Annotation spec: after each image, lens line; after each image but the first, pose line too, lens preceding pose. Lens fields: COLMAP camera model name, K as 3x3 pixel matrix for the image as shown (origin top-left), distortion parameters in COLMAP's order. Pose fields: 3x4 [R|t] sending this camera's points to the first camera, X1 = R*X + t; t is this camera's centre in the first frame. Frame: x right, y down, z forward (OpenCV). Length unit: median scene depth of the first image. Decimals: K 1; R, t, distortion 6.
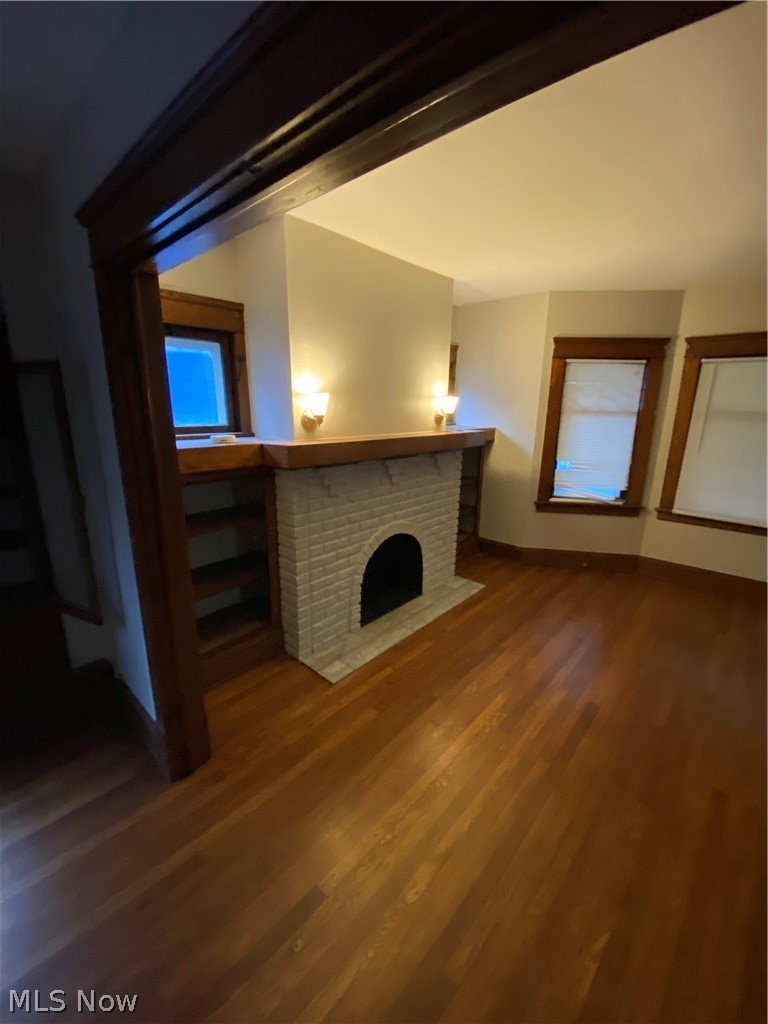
lens RADIAL K [[414.9, 0, 379.4], [0, 414.9, 509.2], [0, 0, 1]] dist [0.000446, -0.013231]
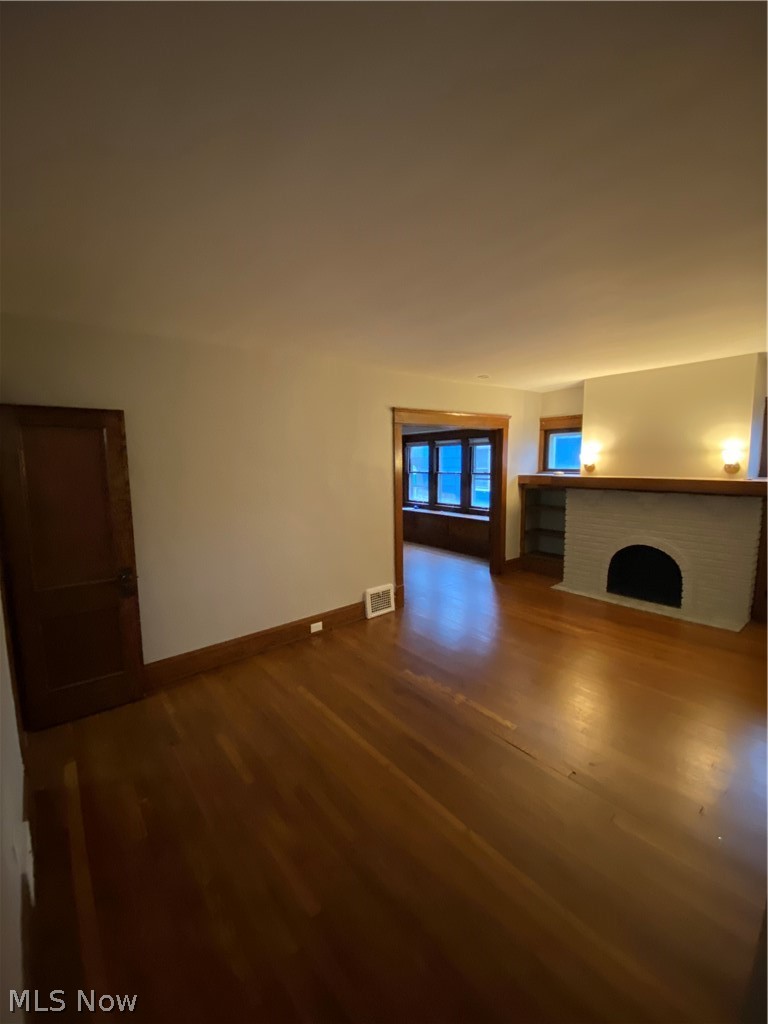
lens RADIAL K [[414.9, 0, 379.4], [0, 414.9, 509.2], [0, 0, 1]] dist [0.000446, -0.013231]
pose [[-0.132015, 0.113692, -0.984706, 1.859082], [-0.227421, 0.963428, 0.141724, -0.063828], [0.964807, 0.242652, -0.101332, 0.254109]]
